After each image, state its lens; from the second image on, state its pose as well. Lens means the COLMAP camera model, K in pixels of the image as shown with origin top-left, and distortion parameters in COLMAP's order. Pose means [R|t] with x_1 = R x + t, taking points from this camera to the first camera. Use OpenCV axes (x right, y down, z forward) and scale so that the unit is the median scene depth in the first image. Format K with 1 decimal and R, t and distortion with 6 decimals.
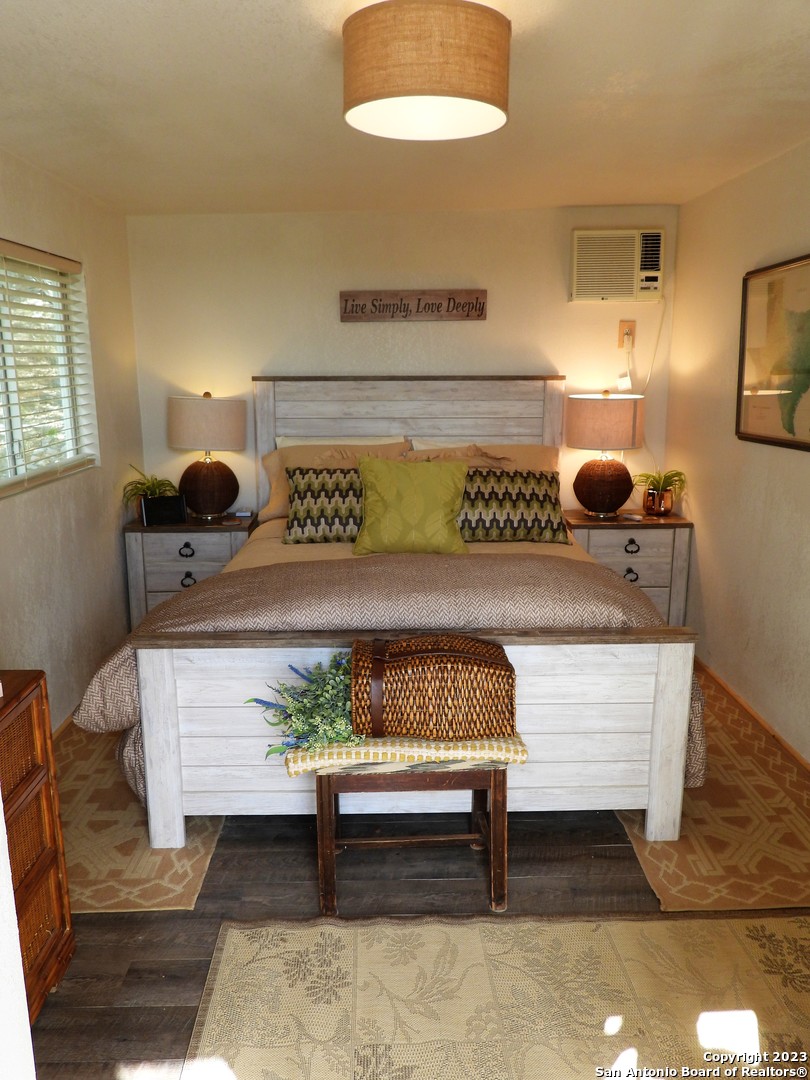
lens RADIAL K [[838.7, 0, 405.0], [0, 838.7, 540.0], [0, 0, 1]] dist [0.001254, -0.000636]
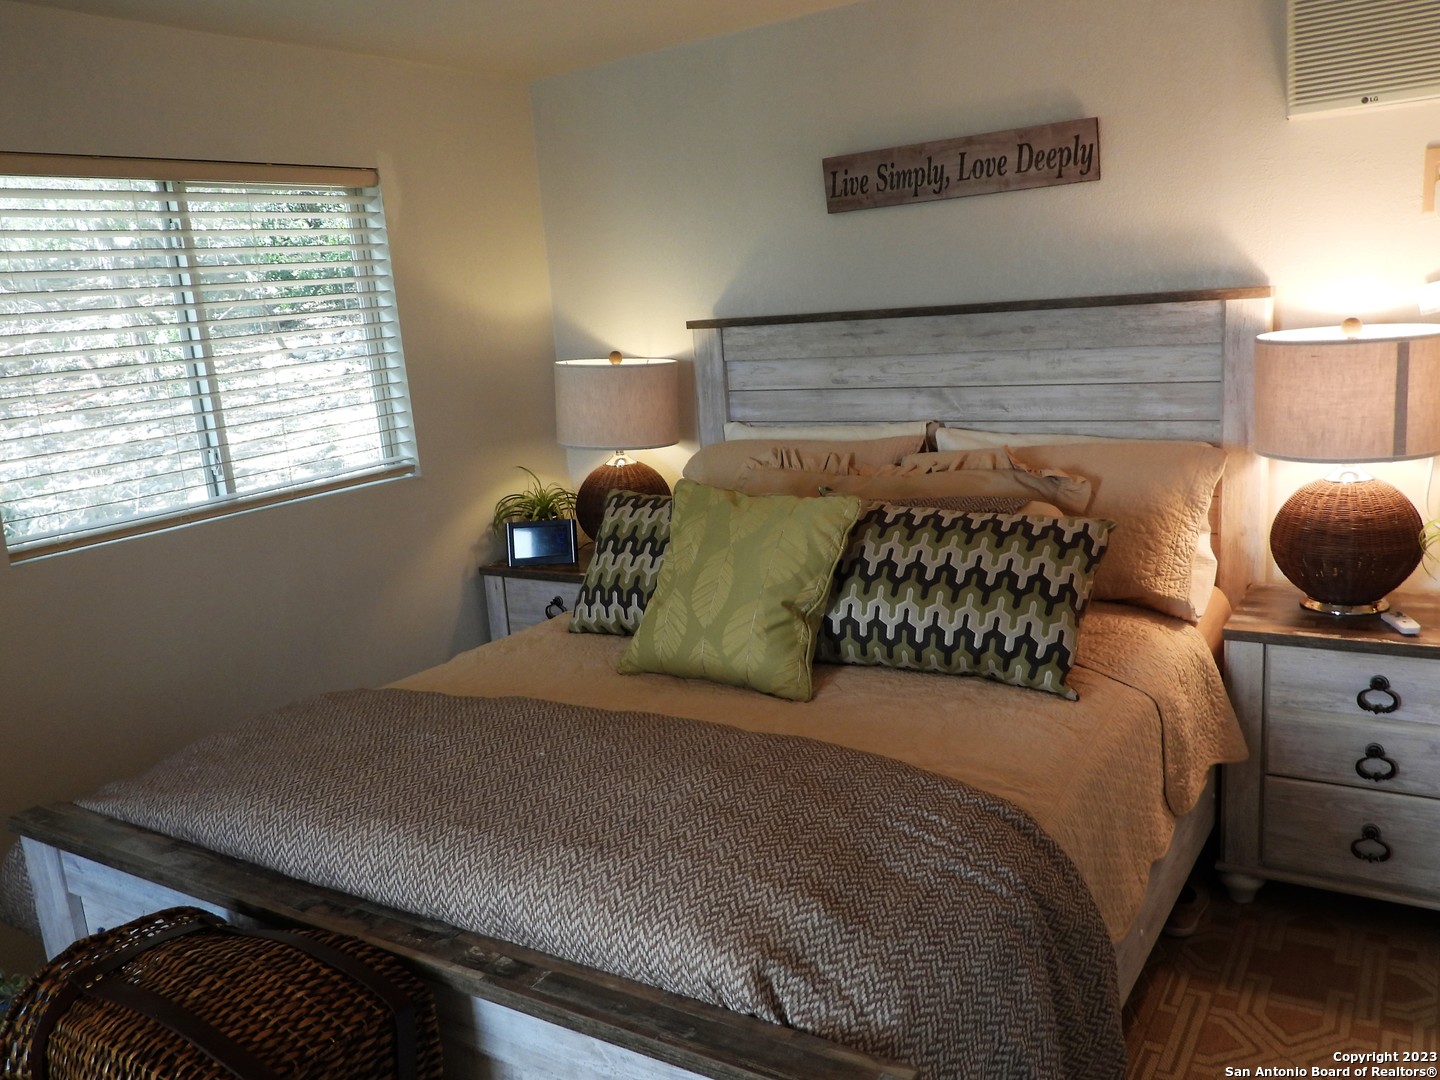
lens RADIAL K [[1168.5, 0, 720.0], [0, 1168.5, 540.0], [0, 0, 1]] dist [-0.015601, 0.003496]
pose [[0.829007, 0.057569, -0.556267, 0.300395], [-0.045486, 0.998333, 0.035531, -0.071112], [0.557385, -0.004153, 0.830244, 0.326481]]
